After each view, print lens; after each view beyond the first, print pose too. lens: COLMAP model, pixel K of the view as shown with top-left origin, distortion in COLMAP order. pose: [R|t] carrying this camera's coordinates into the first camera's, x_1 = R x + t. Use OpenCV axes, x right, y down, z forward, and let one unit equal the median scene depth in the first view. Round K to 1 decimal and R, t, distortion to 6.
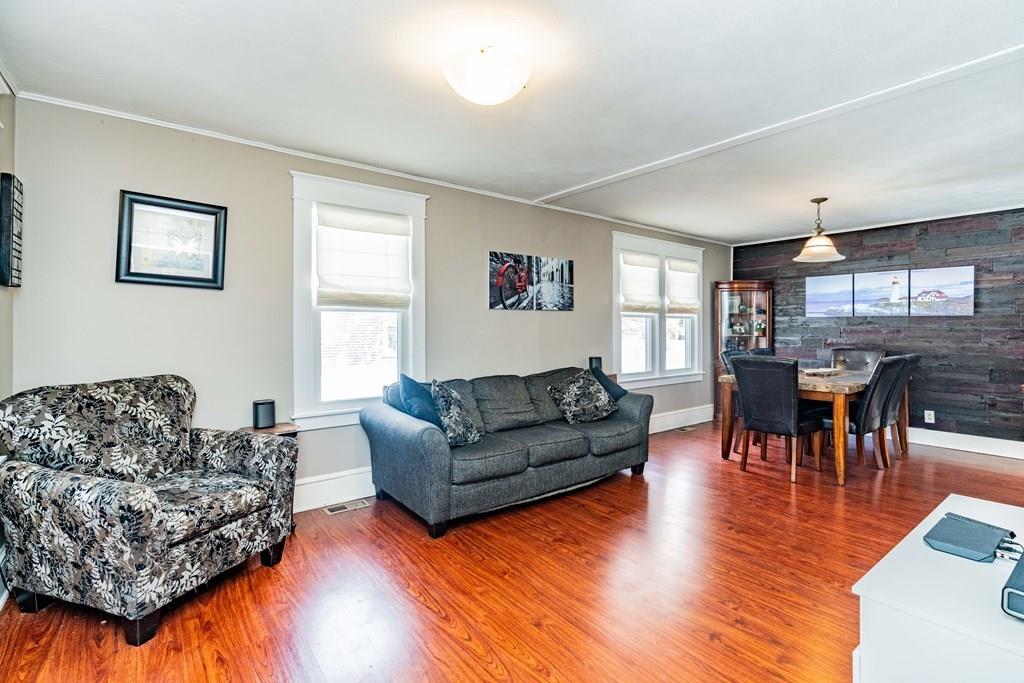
lens RADIAL K [[472.4, 0, 518.9], [0, 472.4, 325.7], [0, 0, 1]] dist [-0.003862, 0.001278]
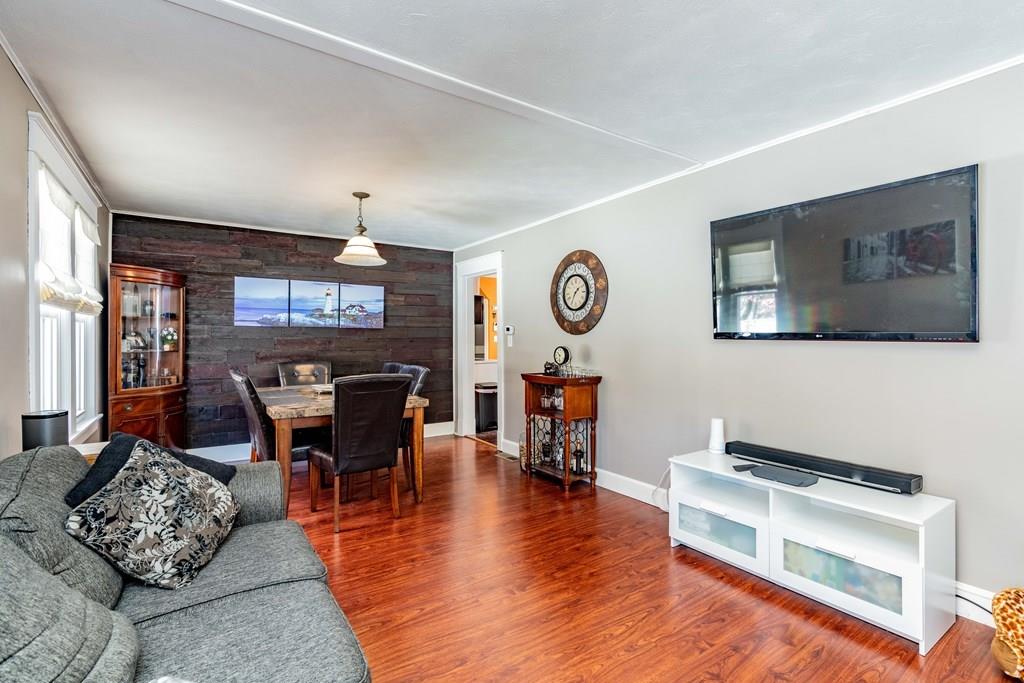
lens RADIAL K [[476.6, 0, 515.7], [0, 476.6, 338.3], [0, 0, 1]] dist [-0.013361, 0.011246]
pose [[0.065291, -0.000432, 0.997866, -0.216397], [-0.002531, 0.999997, 0.000598, 0.002053], [-0.997863, -0.002565, 0.065289, 0.585429]]
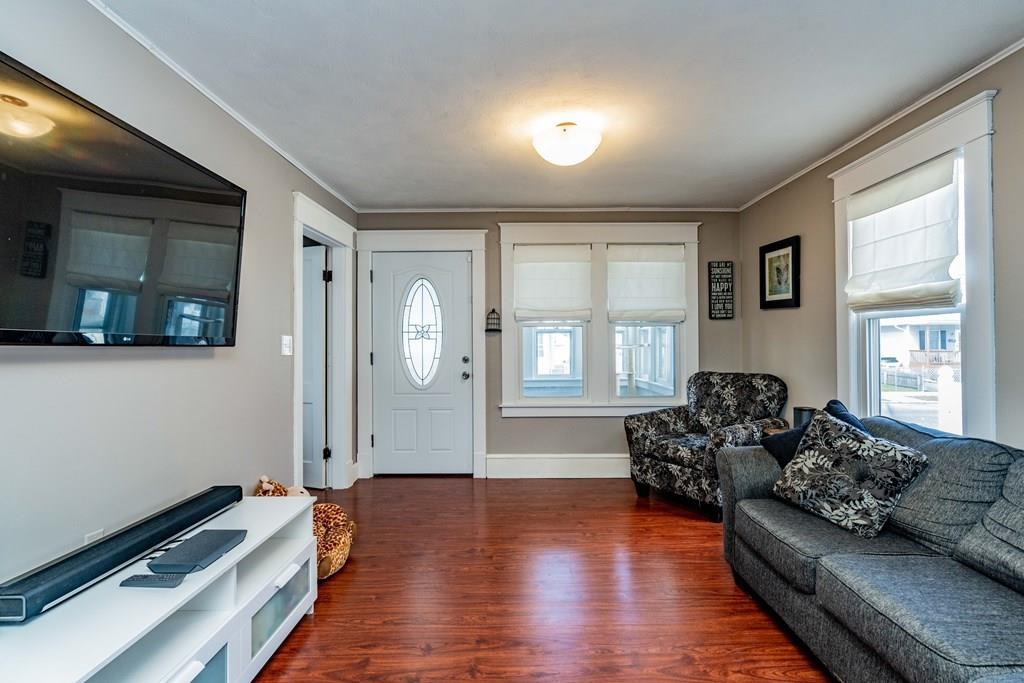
lens RADIAL K [[469.7, 0, 517.8], [0, 469.7, 337.6], [0, 0, 1]] dist [-0.008548, 0.001206]
pose [[-0.613858, -0.005111, -0.789400, 0.437221], [0.008939, 0.999870, -0.013425, 0.005038], [0.789366, -0.015298, -0.613732, 0.714239]]
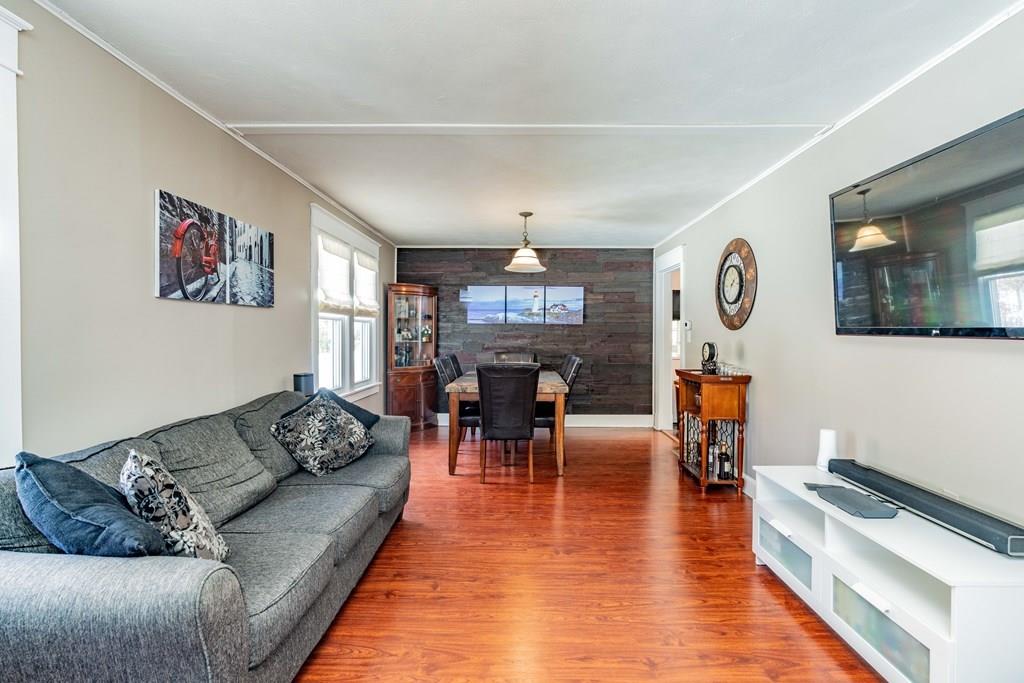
lens RADIAL K [[476.6, 0, 515.7], [0, 476.6, 338.3], [0, 0, 1]] dist [-0.013361, 0.011246]
pose [[0.628733, -0.006501, 0.777594, -0.198811], [-0.005426, 0.999904, 0.012746, 0.001361], [-0.777602, -0.012233, 0.628637, 0.301925]]
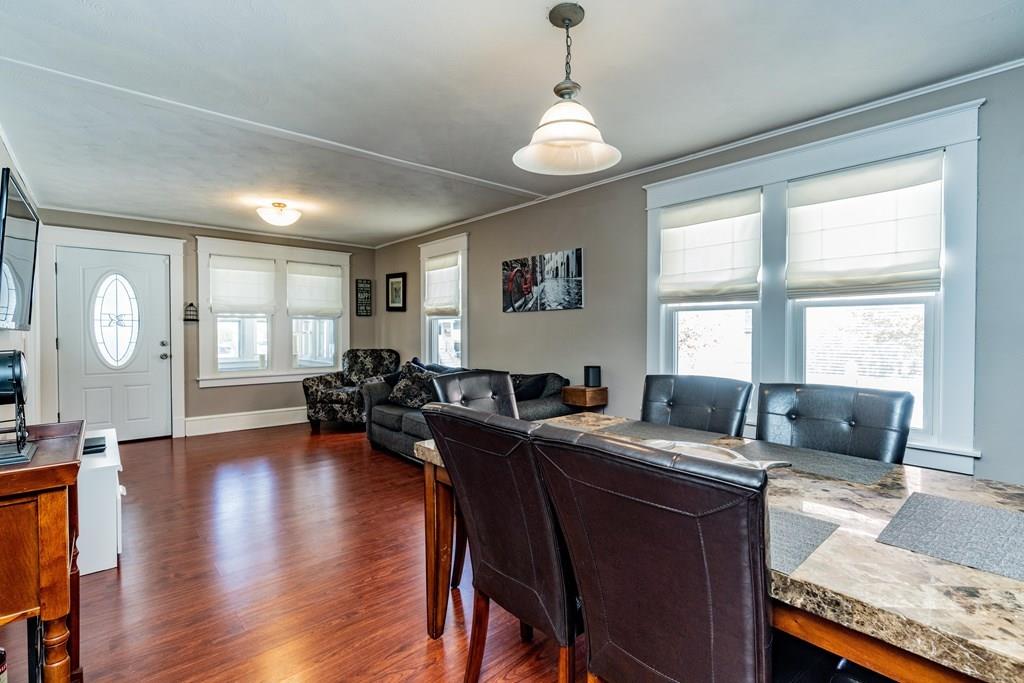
lens RADIAL K [[476.6, 0, 515.7], [0, 476.6, 338.3], [0, 0, 1]] dist [-0.013361, 0.011246]
pose [[0.065152, 0.016014, -0.997747, 0.952066], [0.004004, 0.999859, 0.016309, 0.007297], [0.997867, -0.005058, 0.065079, 0.834326]]
